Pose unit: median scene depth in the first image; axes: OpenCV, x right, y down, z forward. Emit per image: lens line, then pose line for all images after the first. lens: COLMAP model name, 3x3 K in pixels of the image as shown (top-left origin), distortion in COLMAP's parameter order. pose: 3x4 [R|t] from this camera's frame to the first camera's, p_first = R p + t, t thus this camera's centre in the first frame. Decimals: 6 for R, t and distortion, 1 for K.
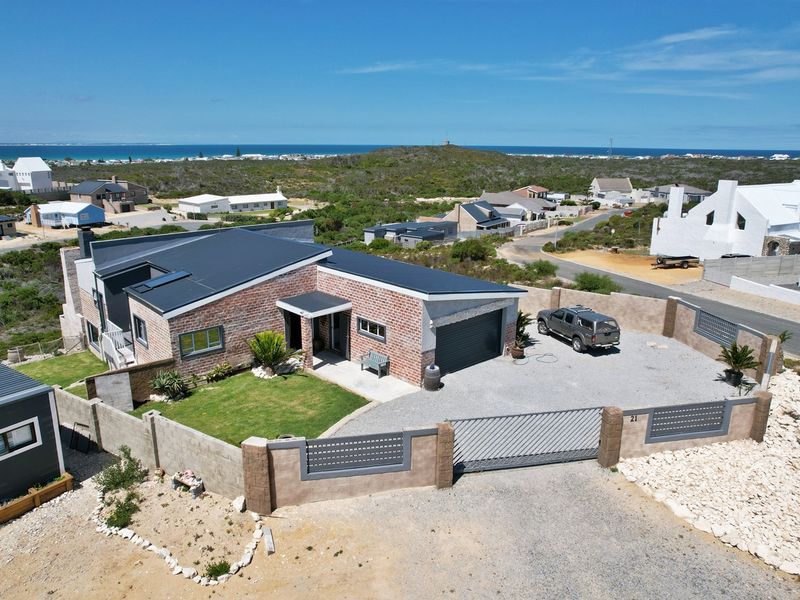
lens RADIAL K [[573.5, 0, 400.5], [0, 573.5, 298.0], [0, 0, 1]] dist [-0.078164, 0.070630]
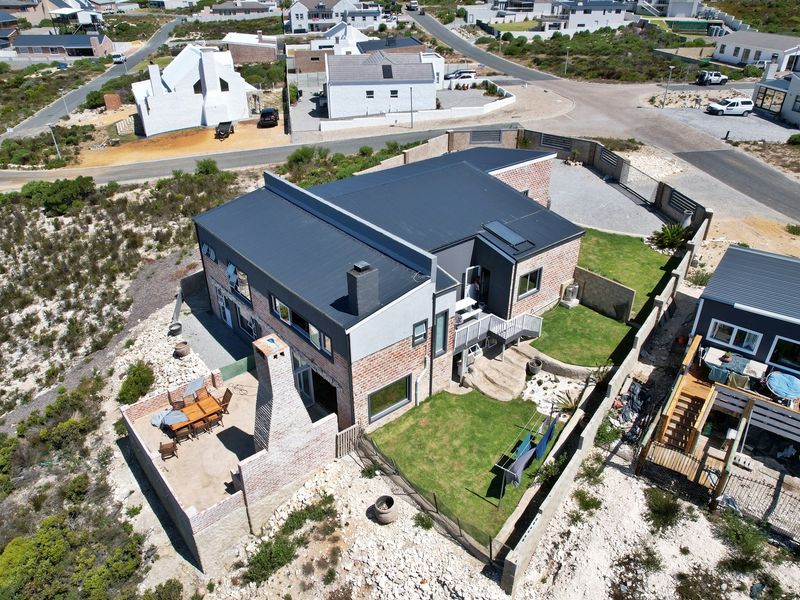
lens RADIAL K [[573.5, 0, 397.6], [0, 573.5, 298.5], [0, 0, 1]] dist [-0.078164, 0.070630]
pose [[0.056768, -0.501229, 0.863450, -0.298456], [0.260447, 0.842334, 0.471848, -0.101472], [-0.963818, 0.198097, 0.178361, 0.228740]]
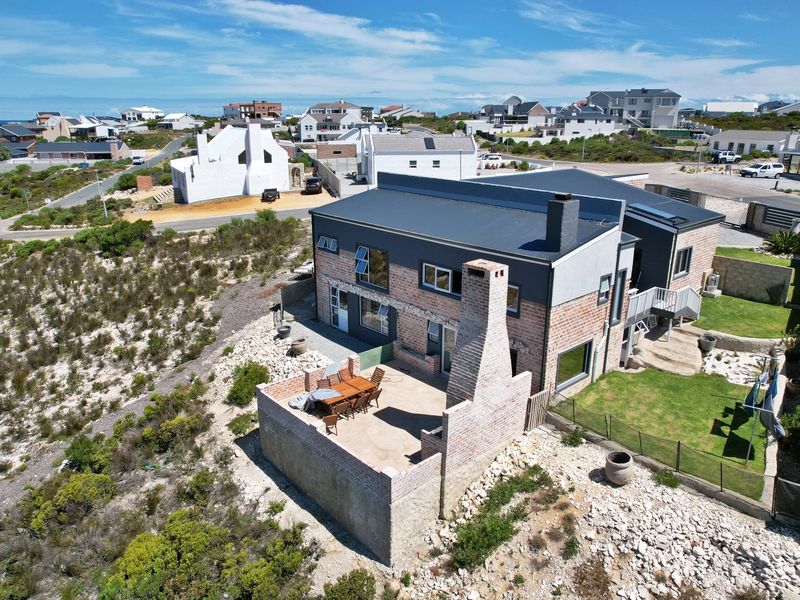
lens RADIAL K [[573.5, 0, 397.9], [0, 573.5, 298.6], [0, 0, 1]] dist [-0.078164, 0.070630]
pose [[0.020450, -0.309978, 0.950524, -0.304866], [0.258731, 0.919977, 0.294450, -0.064172], [-0.965733, 0.239909, 0.099014, 0.301959]]
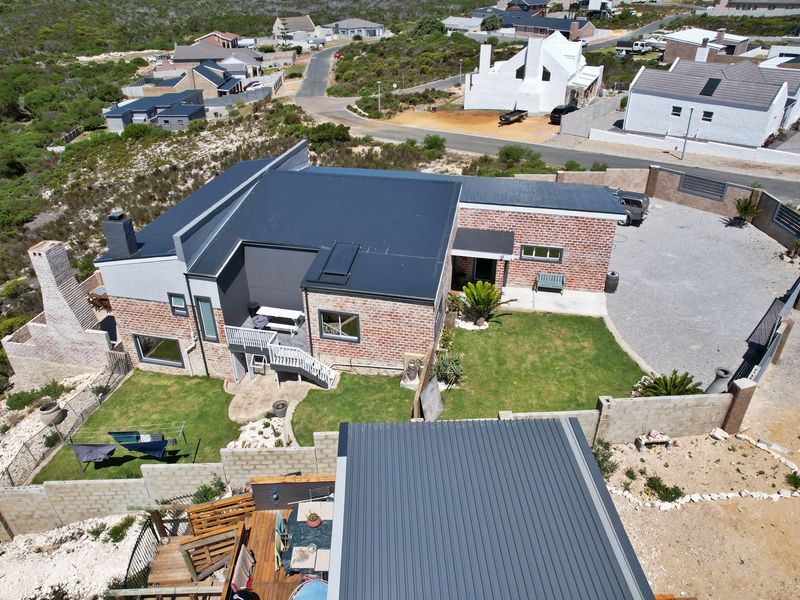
lens RADIAL K [[573.5, 0, 396.8], [0, 573.5, 297.2], [0, 0, 1]] dist [-0.078164, 0.070630]
pose [[0.812427, -0.299906, 0.500019, -0.174463], [0.155769, 0.938043, 0.309535, -0.050738], [-0.561871, -0.173587, 0.808807, 0.058503]]
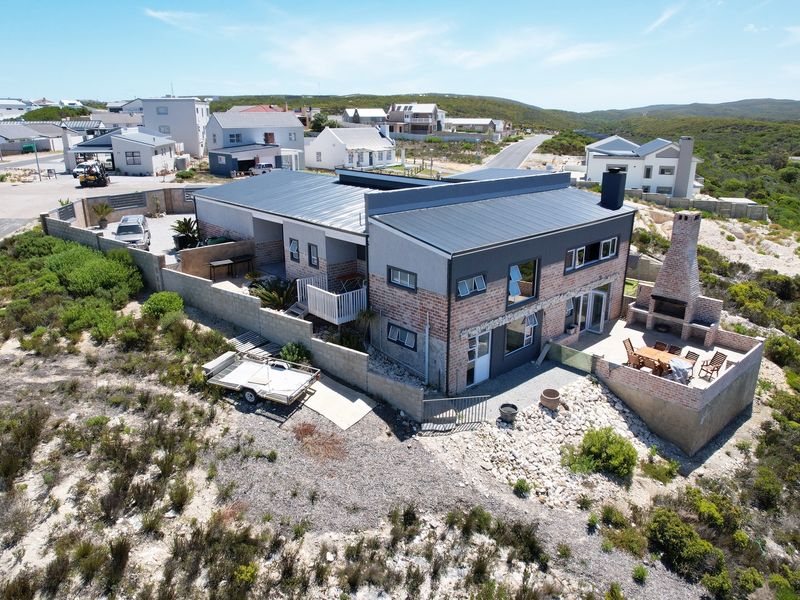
lens RADIAL K [[573.5, 0, 402.1], [0, 573.5, 299.0], [0, 0, 1]] dist [-0.078164, 0.070630]
pose [[-0.999931, -0.007117, 0.009344, -0.062685], [-0.000883, 0.838814, 0.544417, -0.115607], [-0.011713, 0.544371, -0.838763, 0.494336]]
